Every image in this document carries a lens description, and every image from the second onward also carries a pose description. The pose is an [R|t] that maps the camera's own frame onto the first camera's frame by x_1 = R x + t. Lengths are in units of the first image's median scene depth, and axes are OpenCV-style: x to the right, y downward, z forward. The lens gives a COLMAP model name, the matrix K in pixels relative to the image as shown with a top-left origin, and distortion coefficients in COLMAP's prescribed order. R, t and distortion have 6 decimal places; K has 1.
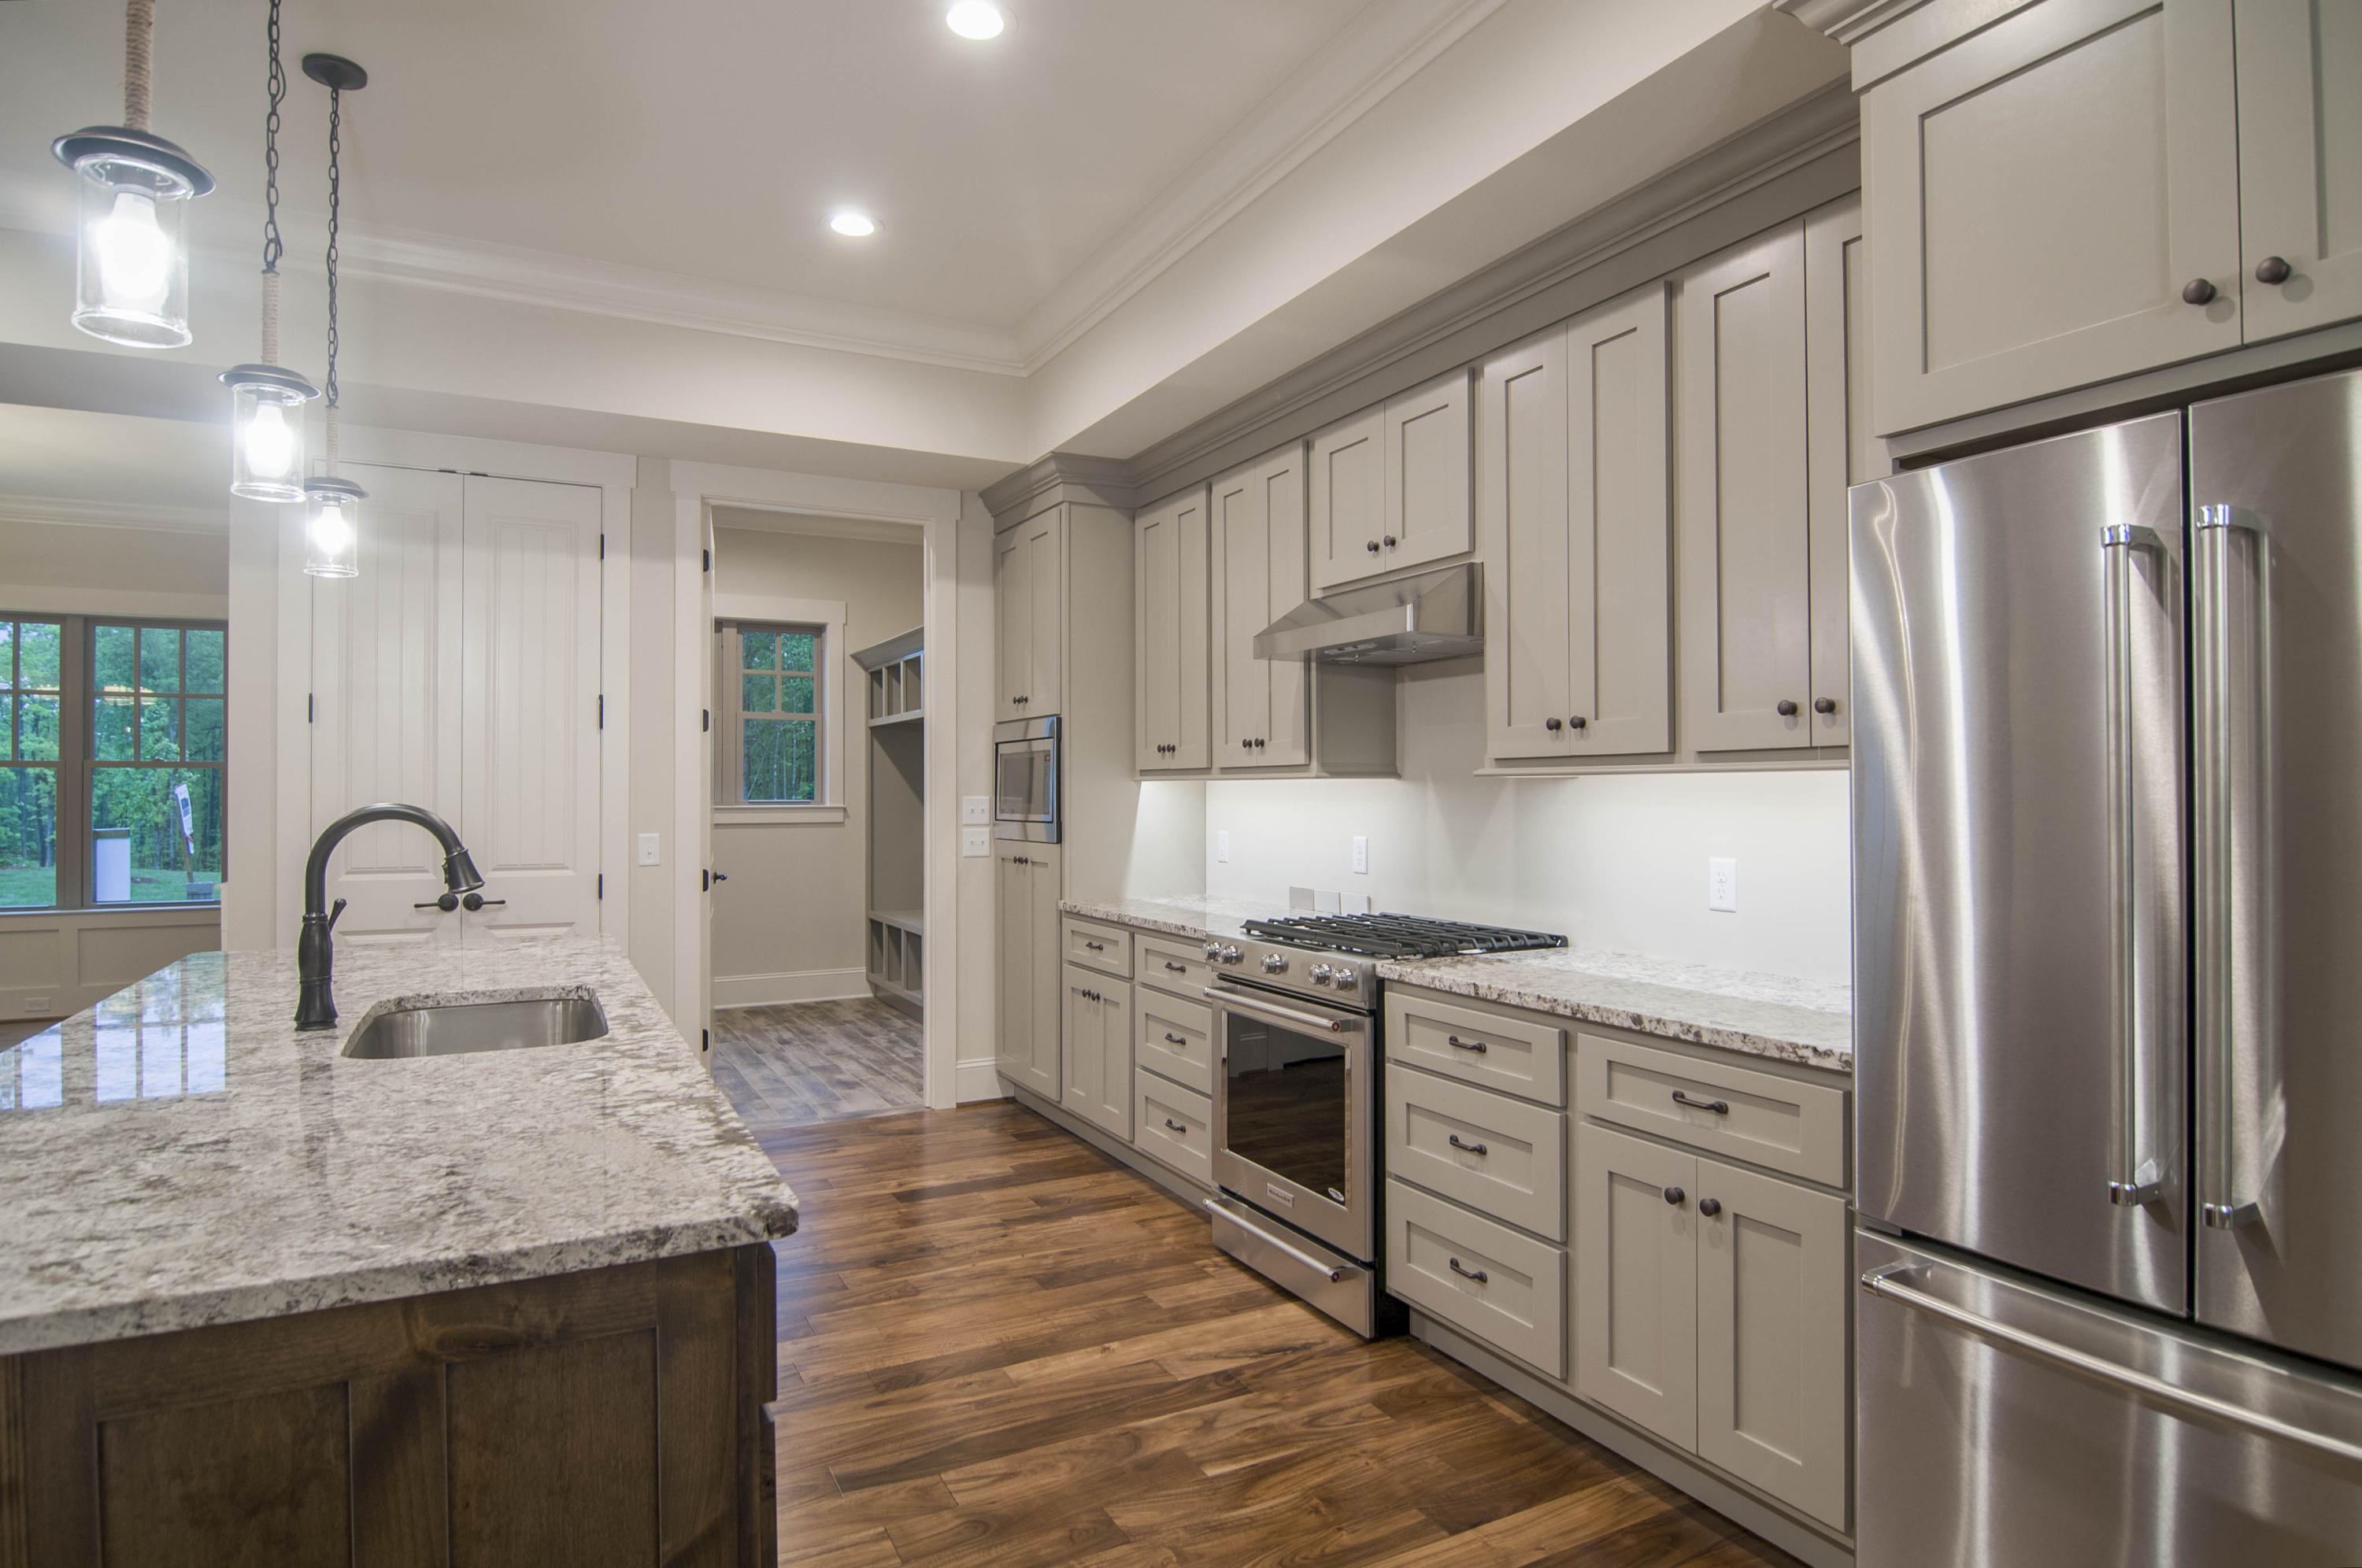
lens RADIAL K [[1280.6, 0, 1196.2], [0, 1280.6, 789.9], [0, 0, 1]] dist [-0.007702, -0.010114]
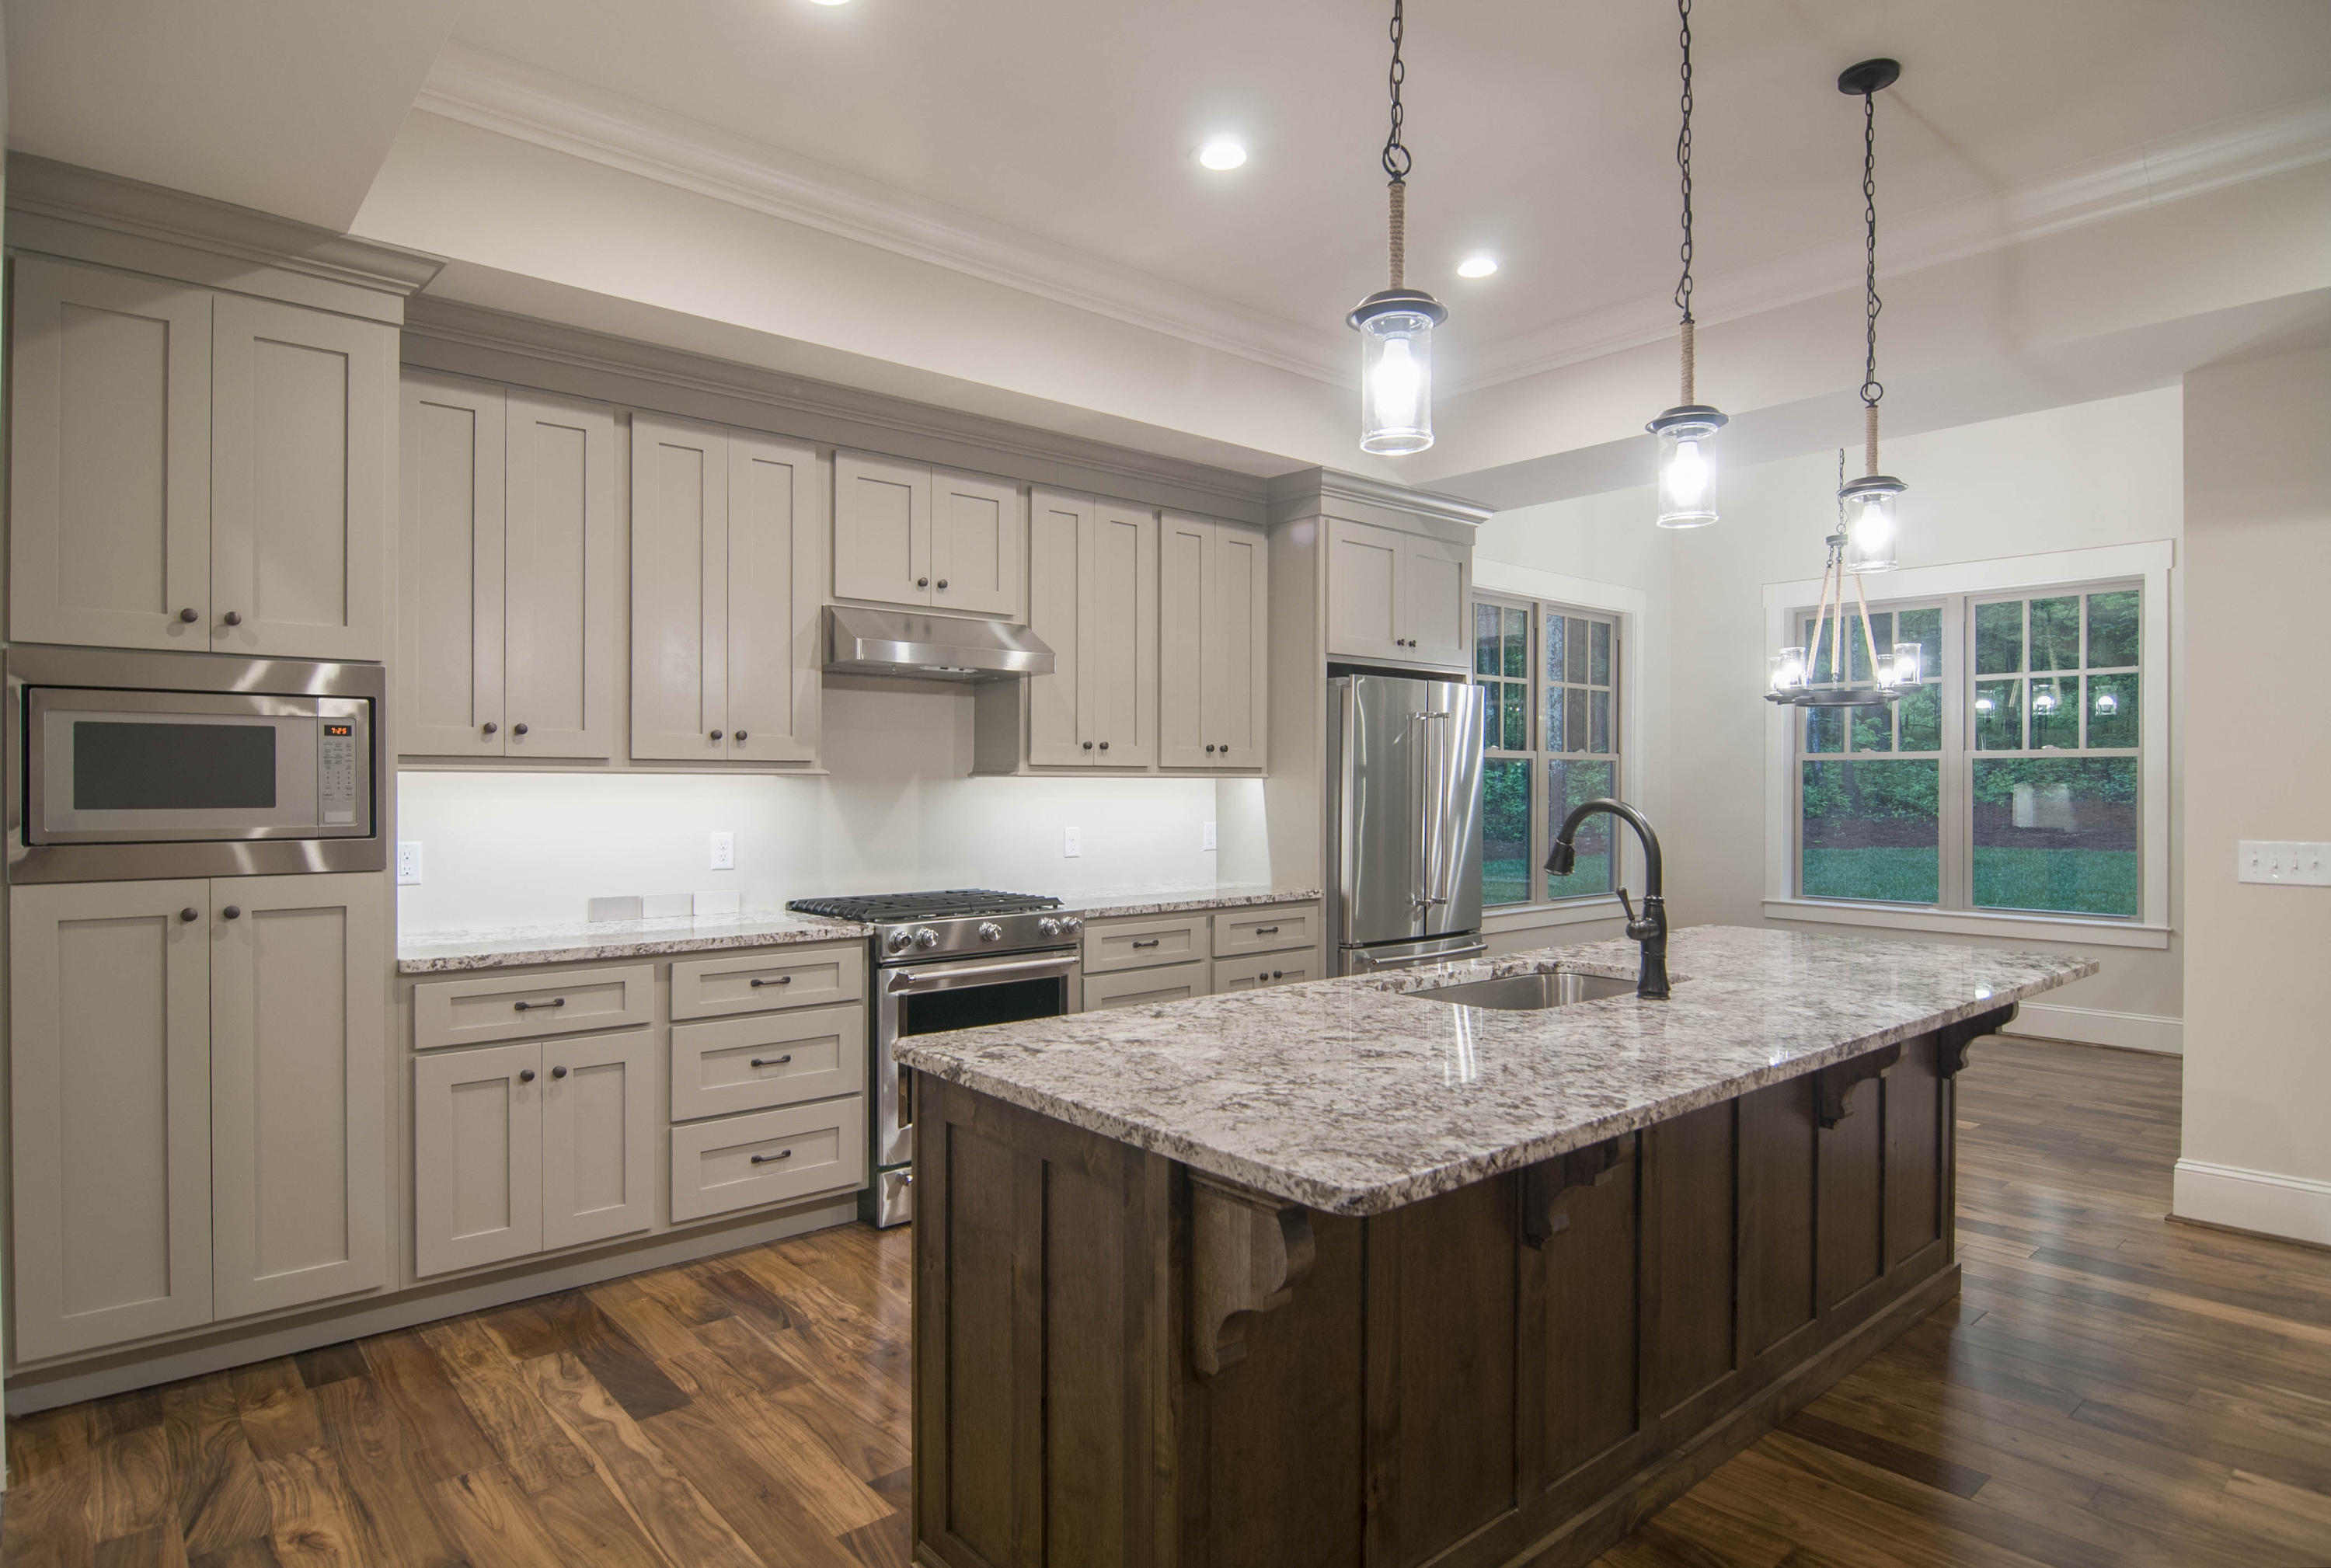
lens RADIAL K [[1264.0, 0, 1154.9], [0, 1264.0, 786.9], [0, 0, 1]] dist [-0.007702, -0.010114]
pose [[-0.207694, 0.000537, 0.978194, -0.970531], [-0.002280, 0.999997, -0.001033, 0.001611], [-0.978191, -0.002445, -0.207692, 0.947981]]
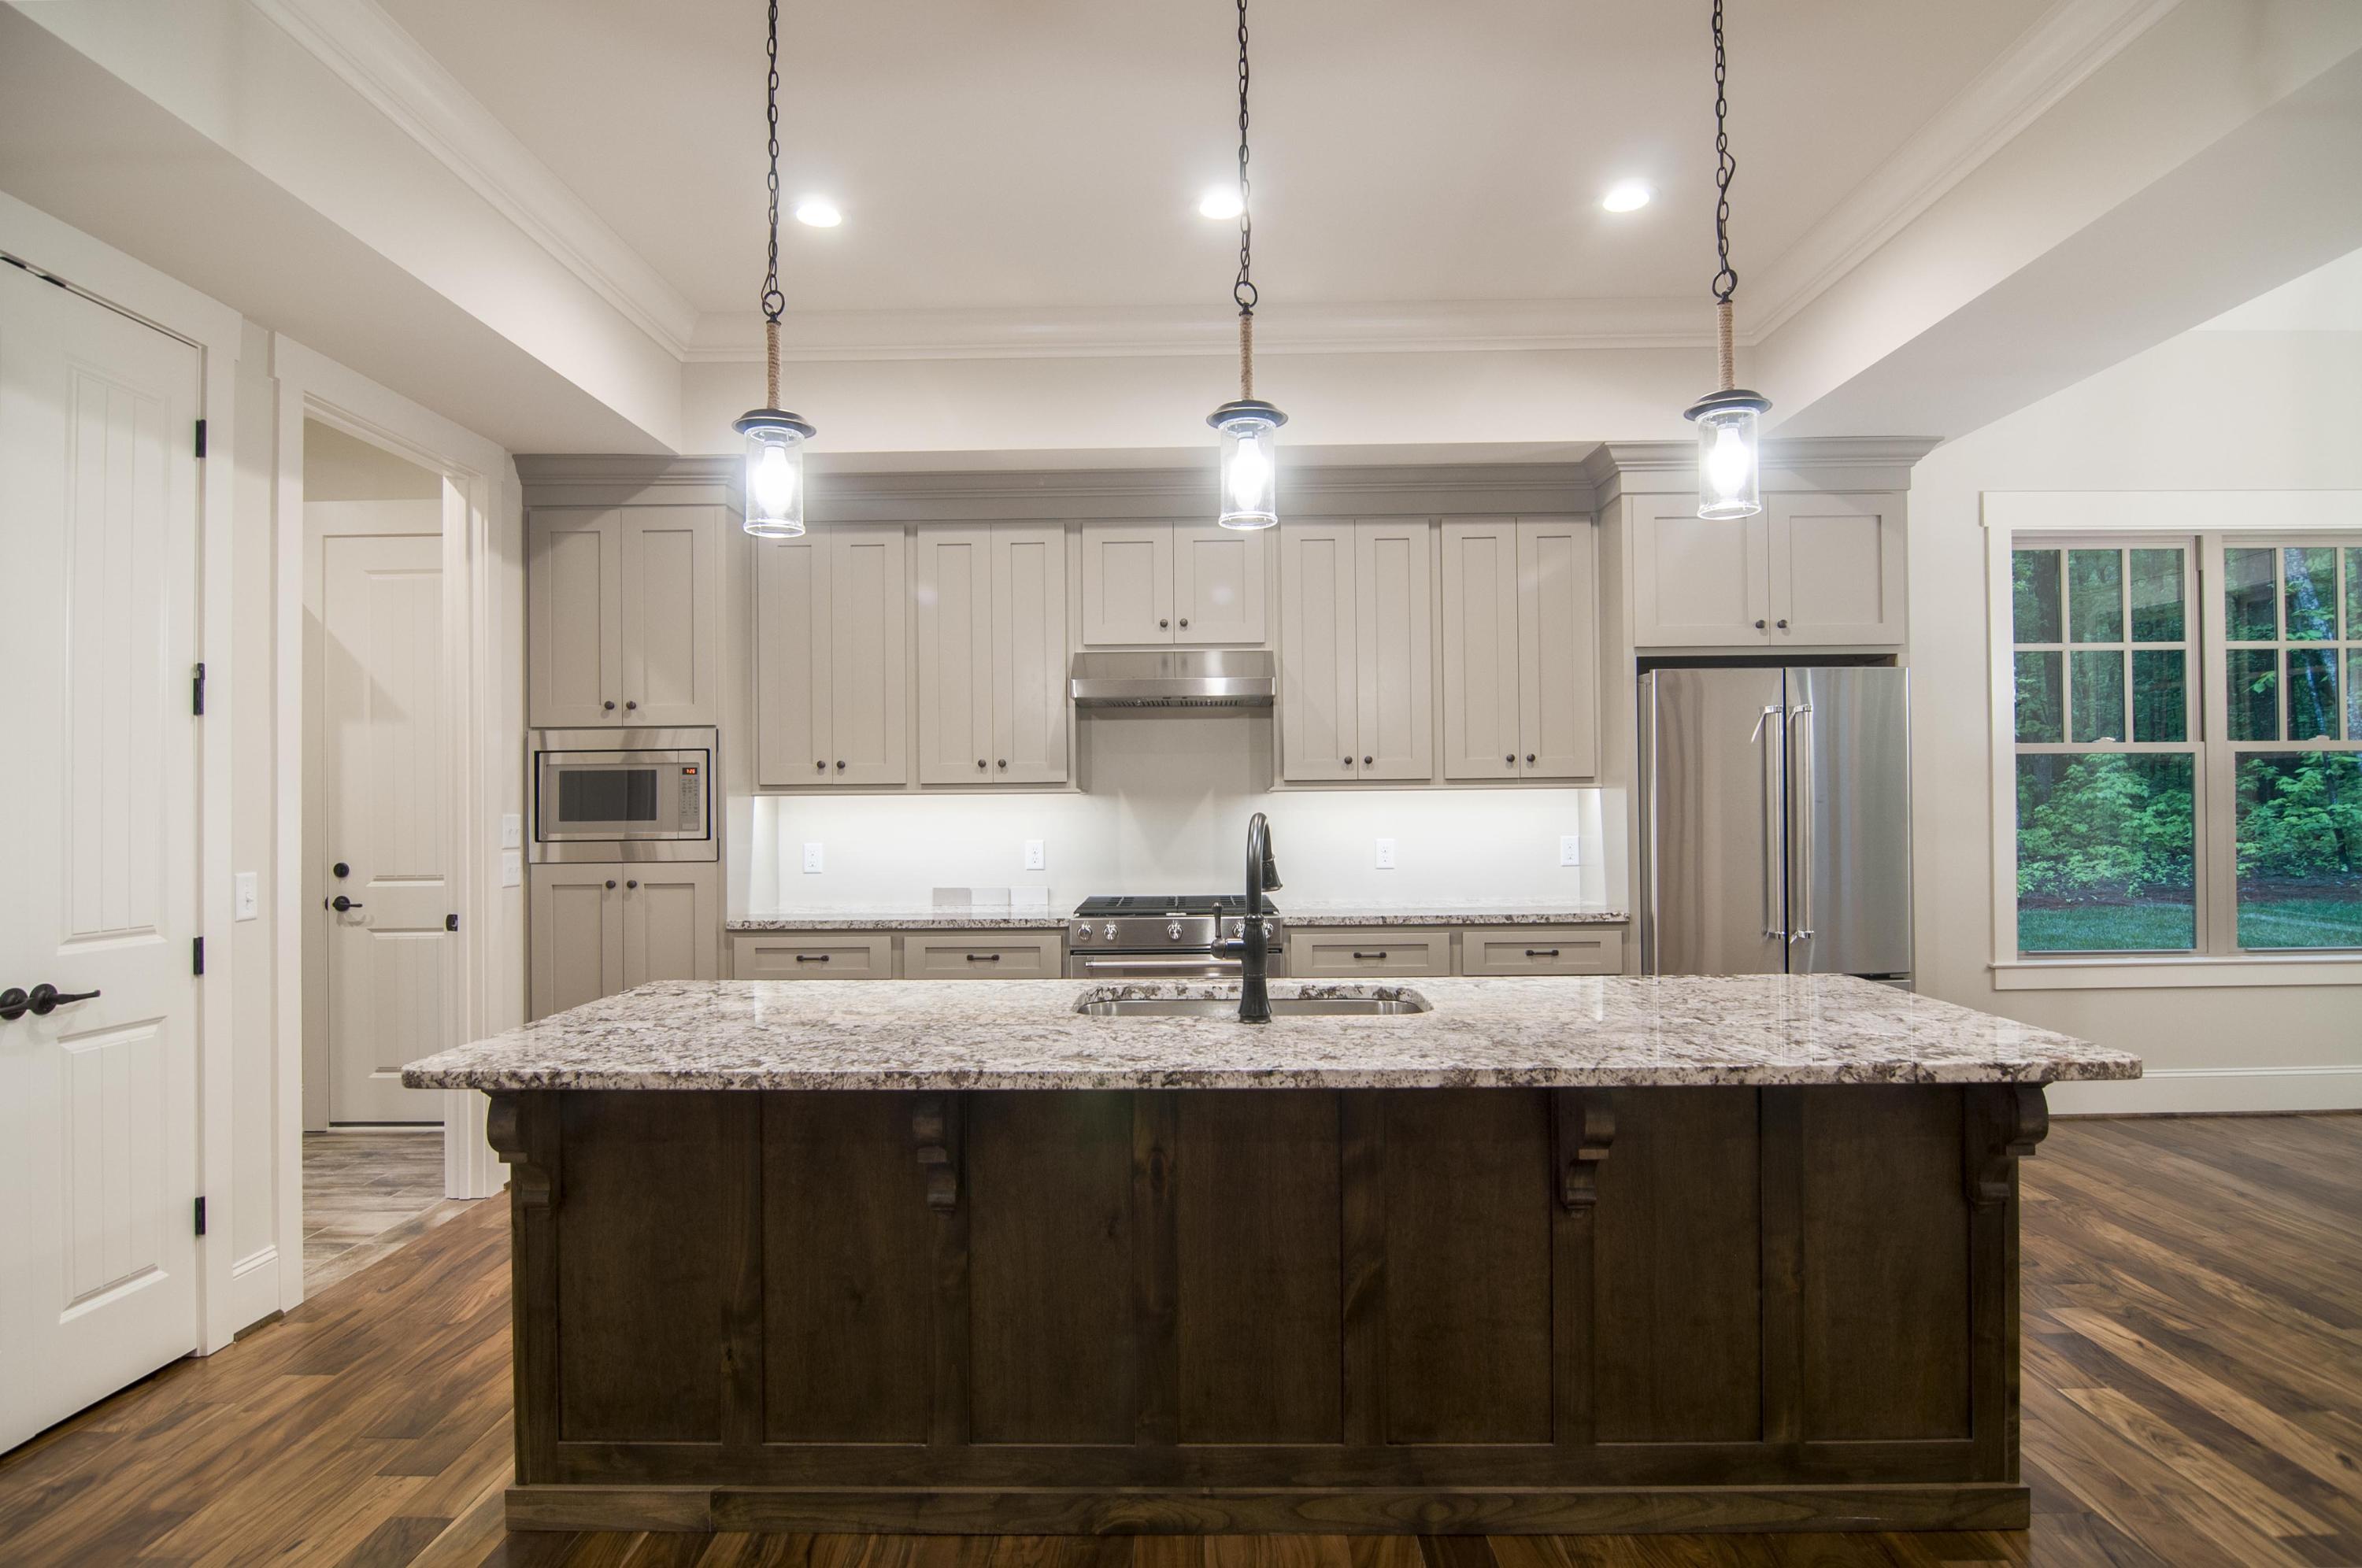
lens RADIAL K [[1280.6, 0, 1190.2], [0, 1280.6, 785.2], [0, 0, 1]] dist [-0.007702, -0.010114]
pose [[0.483240, 0.007449, 0.875456, -0.955035], [0.007696, 0.999889, -0.012756, 0.000522], [-0.875454, 0.012901, 0.483129, 0.293454]]
